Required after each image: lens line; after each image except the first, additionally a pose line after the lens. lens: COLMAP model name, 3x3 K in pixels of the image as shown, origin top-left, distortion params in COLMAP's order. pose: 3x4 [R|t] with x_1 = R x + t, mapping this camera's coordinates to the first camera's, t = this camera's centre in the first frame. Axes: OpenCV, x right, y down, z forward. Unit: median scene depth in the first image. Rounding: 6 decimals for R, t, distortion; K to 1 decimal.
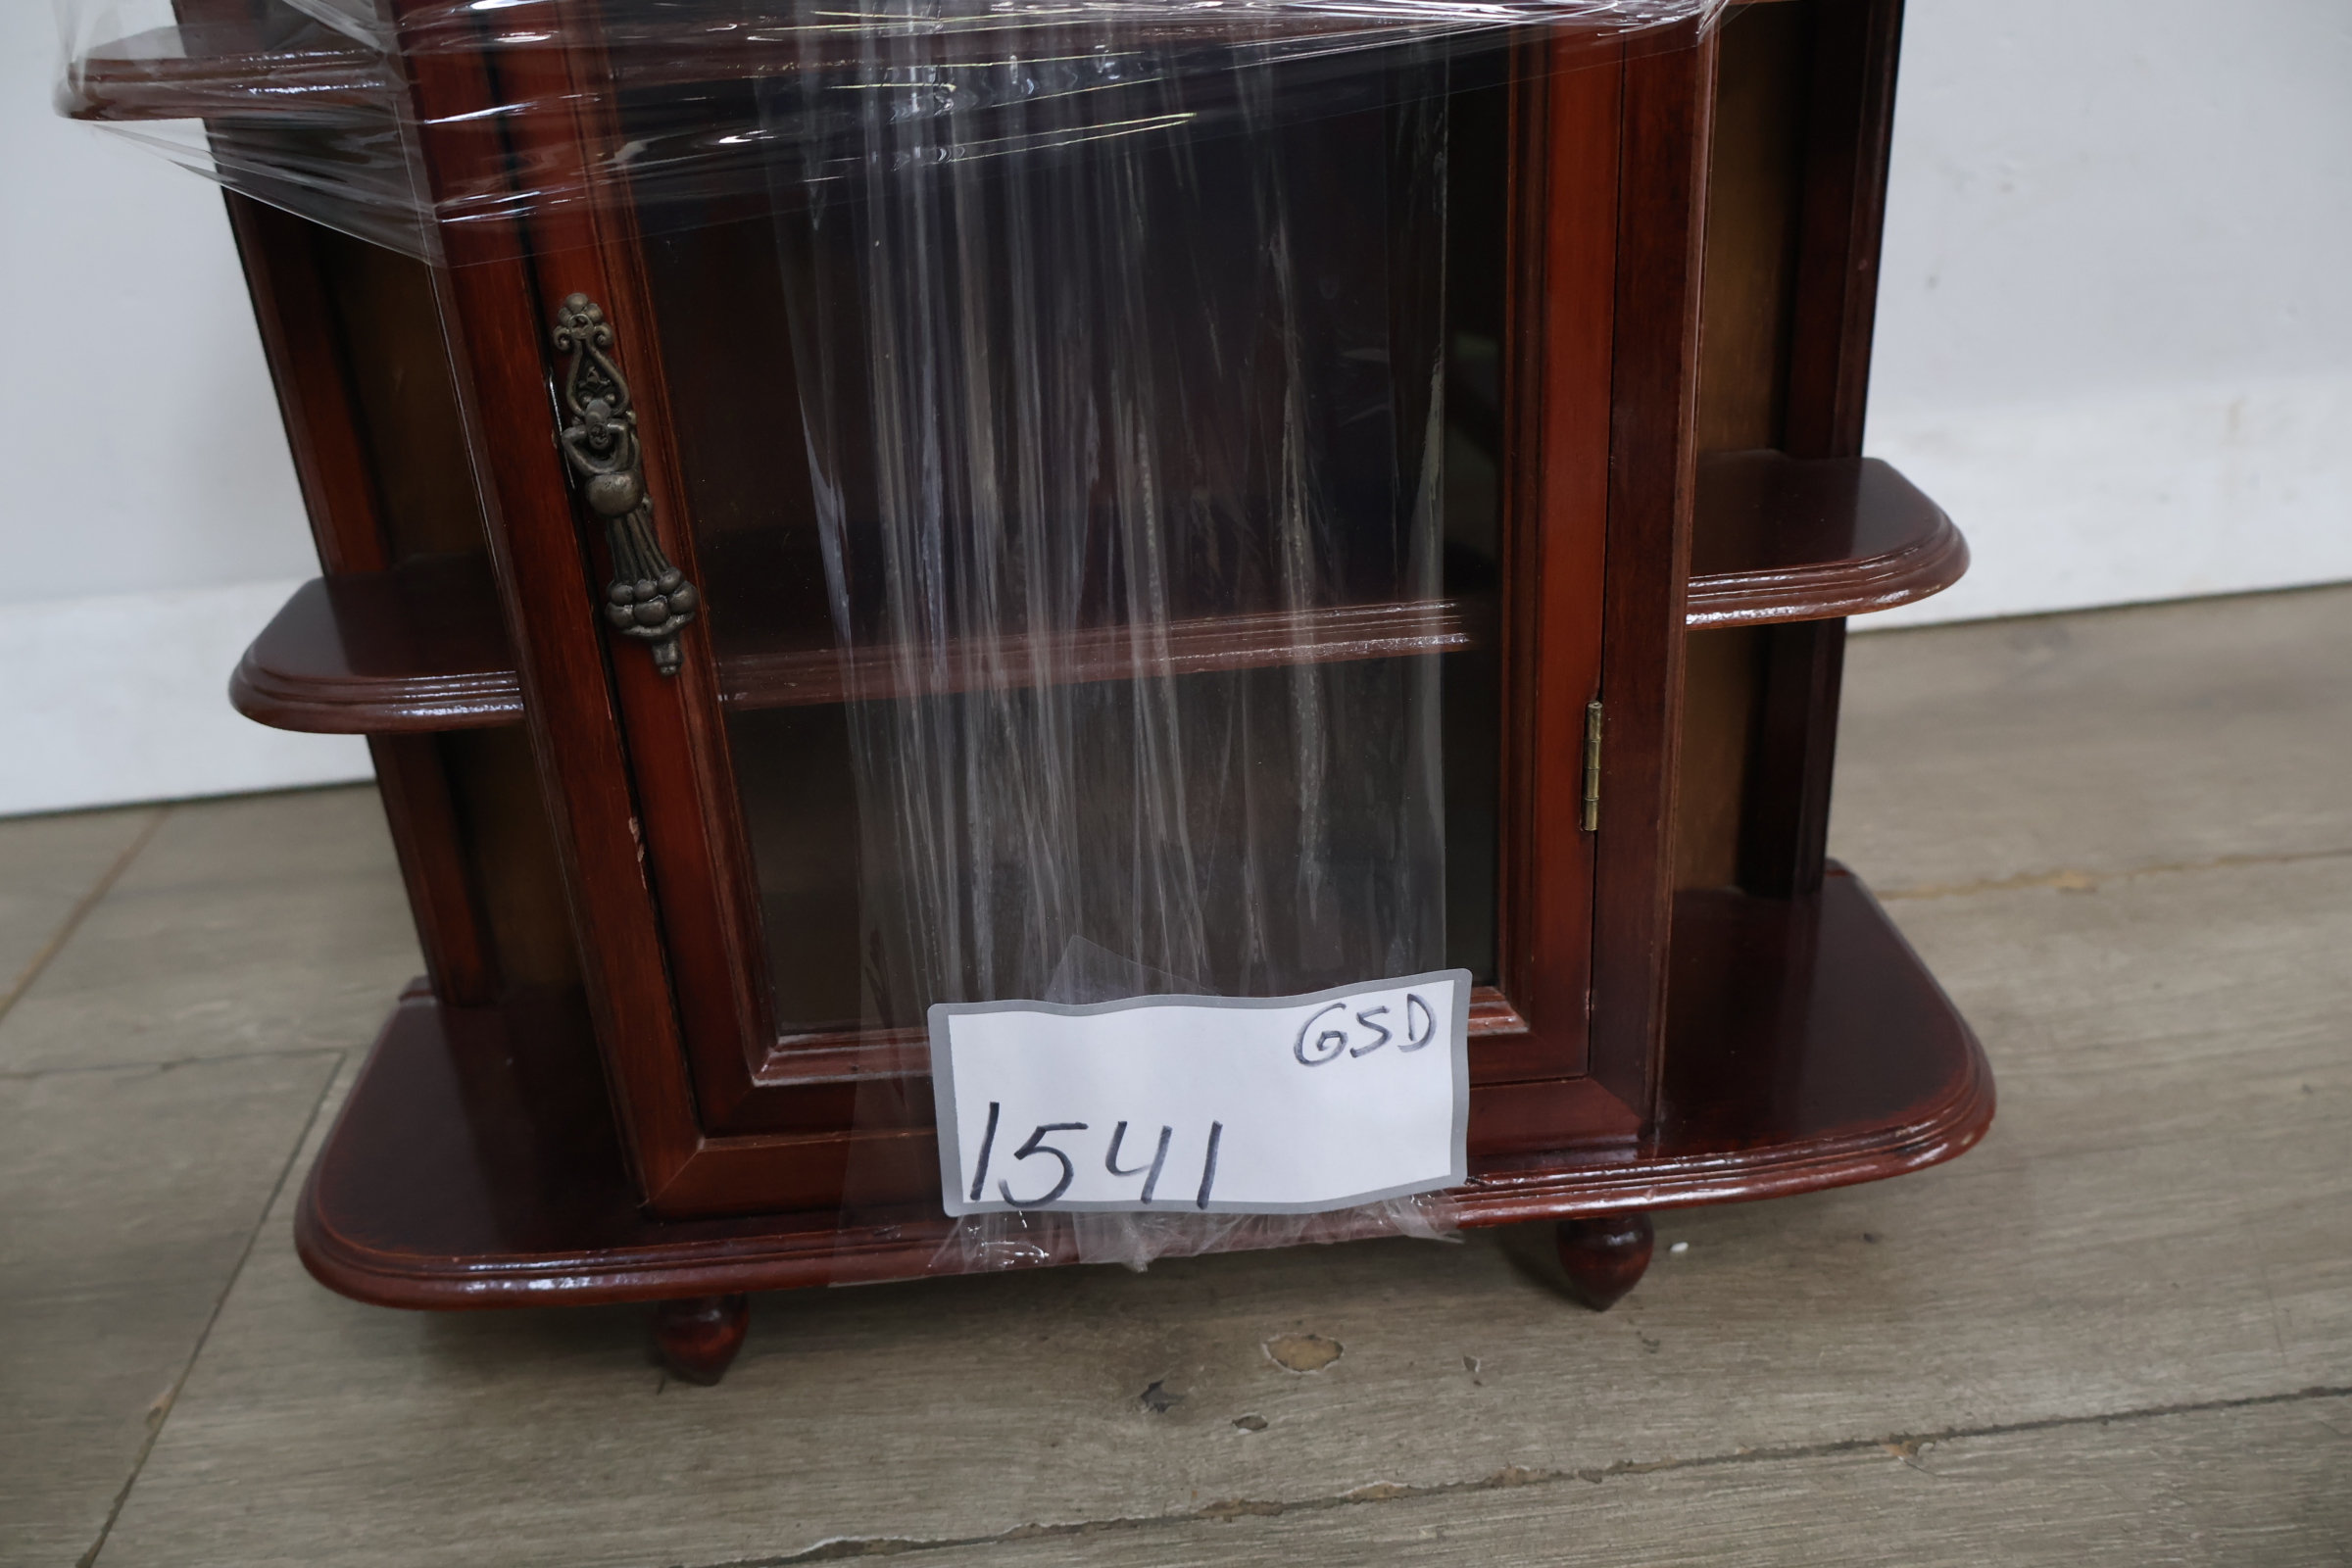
lens RADIAL K [[1971.9, 0, 1174.4], [0, 1971.9, 787.9], [0, 0, 1]] dist [0.002344, -0.000606]
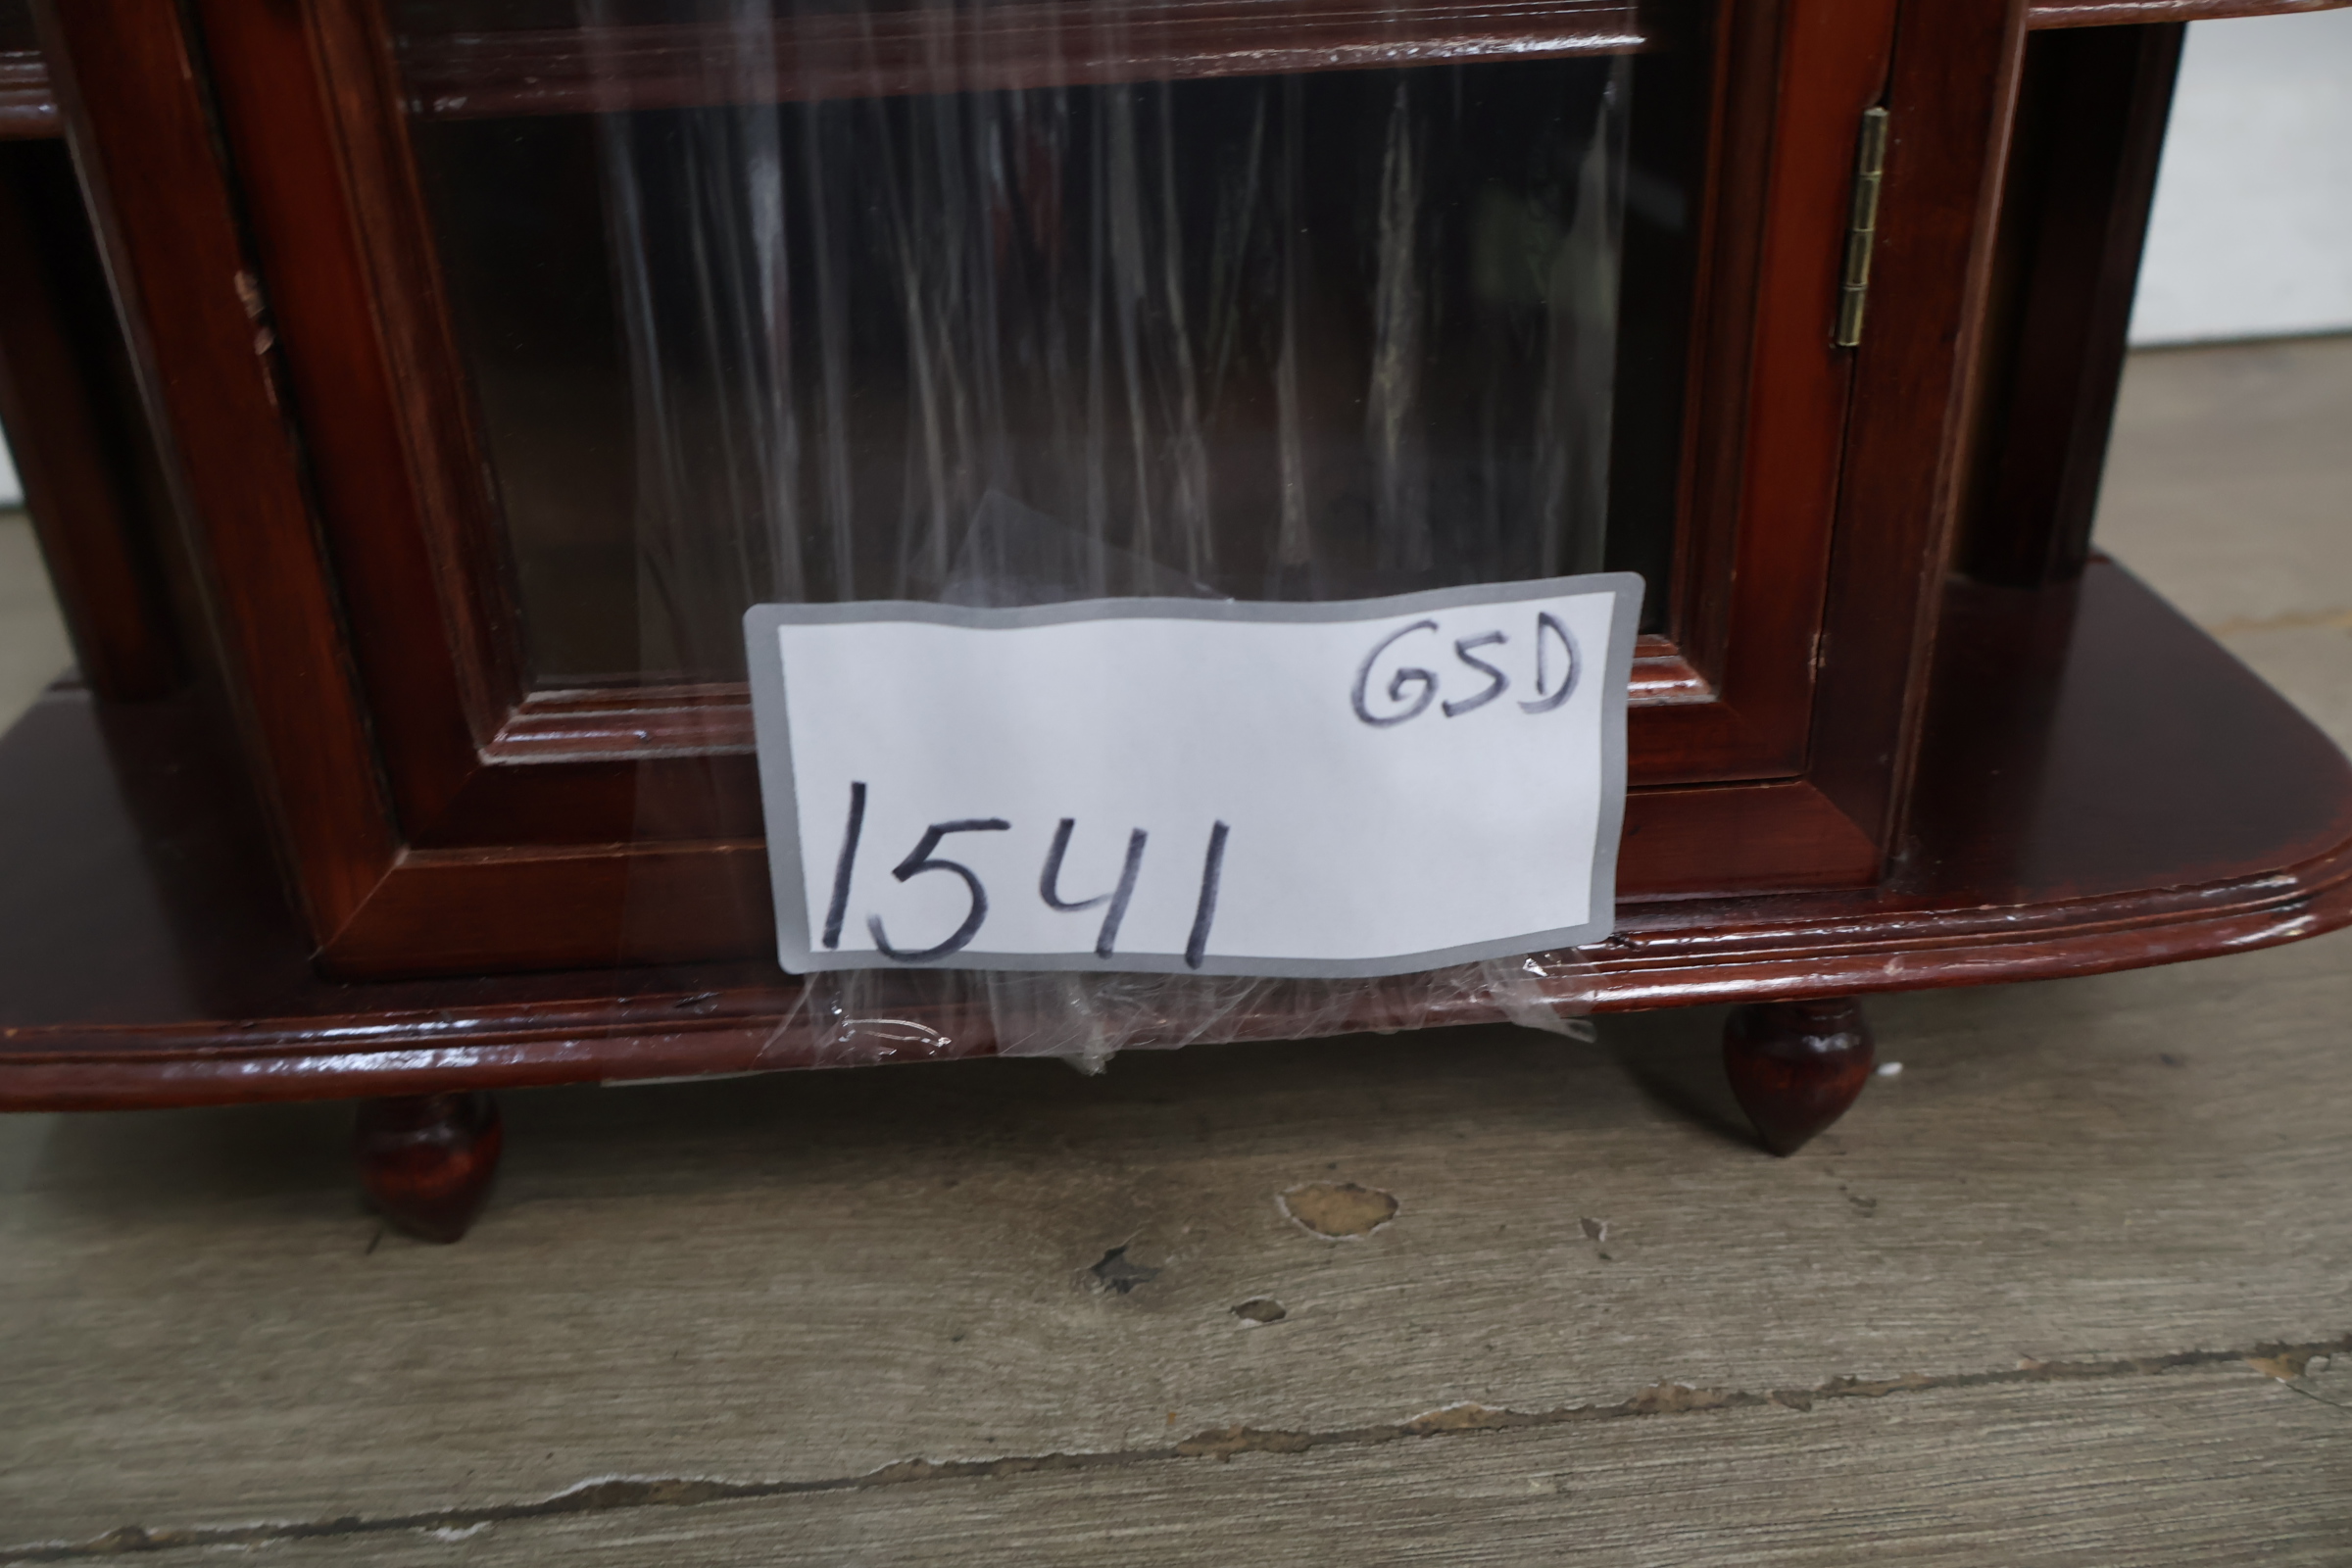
lens RADIAL K [[1971.9, 0, 1179.0], [0, 1971.9, 780.8], [0, 0, 1]] dist [0.002344, -0.000606]
pose [[0.999750, 0.019575, 0.010760, 0.001629], [-0.019955, 0.999137, 0.036438, 0.128579], [-0.010038, -0.036644, 0.999278, 0.368752]]
